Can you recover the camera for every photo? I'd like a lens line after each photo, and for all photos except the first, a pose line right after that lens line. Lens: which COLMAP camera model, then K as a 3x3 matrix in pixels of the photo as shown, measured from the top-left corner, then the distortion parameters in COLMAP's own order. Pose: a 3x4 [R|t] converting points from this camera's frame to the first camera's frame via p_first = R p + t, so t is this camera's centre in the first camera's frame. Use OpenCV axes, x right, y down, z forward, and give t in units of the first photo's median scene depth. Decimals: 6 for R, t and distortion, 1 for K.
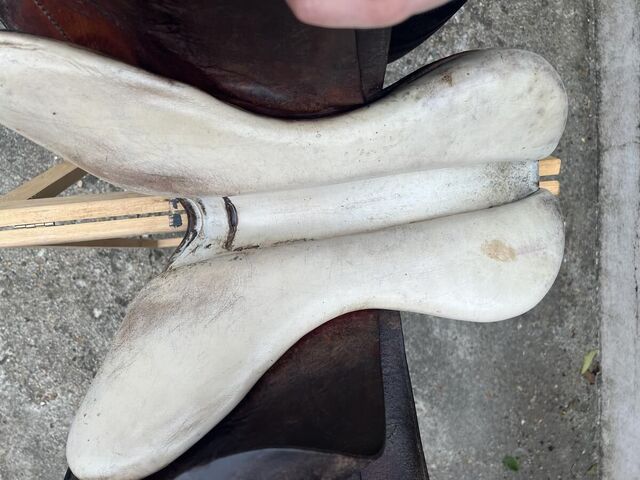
lens RADIAL K [[483.8, 0, 320.0], [0, 483.8, 240.0], [0, 0, 1]] dist [0.002032, -0.007873]
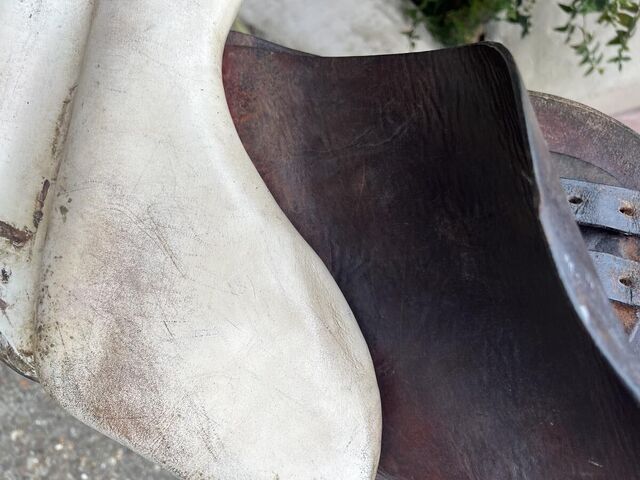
lens RADIAL K [[483.8, 0, 320.0], [0, 483.8, 240.0], [0, 0, 1]] dist [0.002032, -0.007873]
pose [[0.243058, -0.935558, 0.256231, -0.280975], [0.779879, 0.345552, 0.521903, -0.009640], [-0.576812, 0.072976, 0.813611, 0.399139]]
